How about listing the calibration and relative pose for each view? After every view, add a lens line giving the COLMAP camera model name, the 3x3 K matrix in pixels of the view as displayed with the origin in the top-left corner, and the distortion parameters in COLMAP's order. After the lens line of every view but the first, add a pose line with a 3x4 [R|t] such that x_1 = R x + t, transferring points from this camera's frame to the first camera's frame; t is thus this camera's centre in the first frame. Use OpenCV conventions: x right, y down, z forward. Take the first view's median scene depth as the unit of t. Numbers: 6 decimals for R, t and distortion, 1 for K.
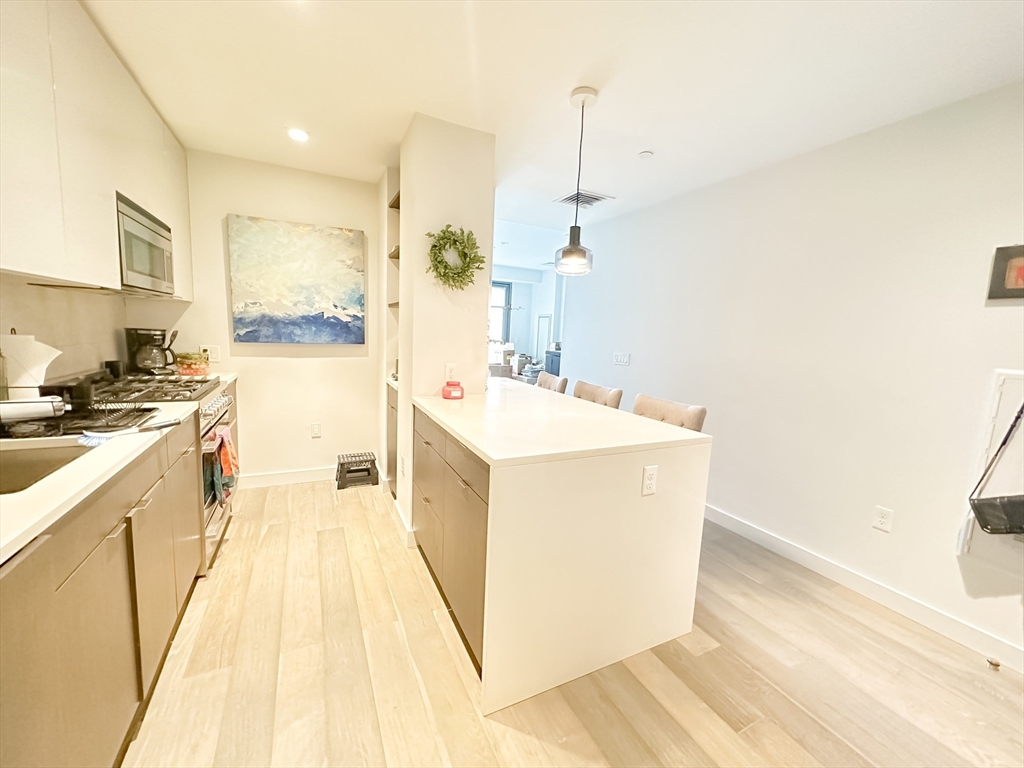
lens RADIAL K [[412.0, 0, 512.2], [0, 412.0, 382.4], [0, 0, 1]] dist [0.000500, 0.000062]
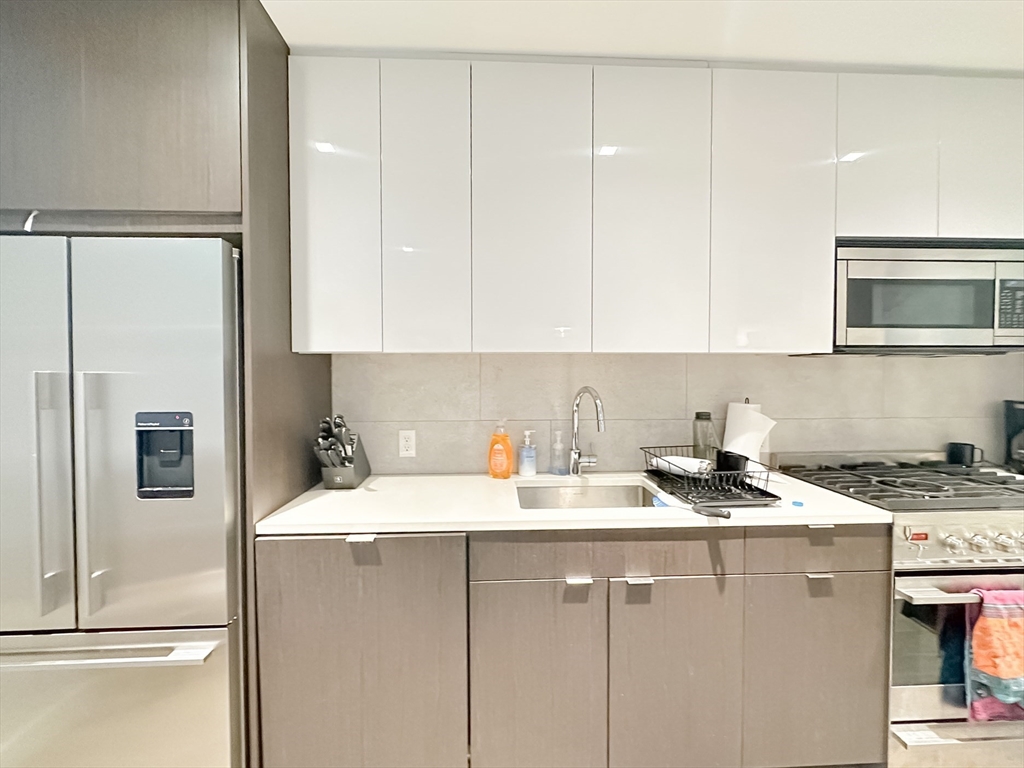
lens RADIAL K [[412.0, 0, 510.6], [0, 412.0, 387.5], [0, 0, 1]] dist [0.000500, 0.000062]
pose [[-0.394466, -0.026139, -0.918539, 0.066753], [-0.131152, 0.990963, 0.028123, -0.093309], [0.909503, 0.131561, -0.394330, 0.746180]]
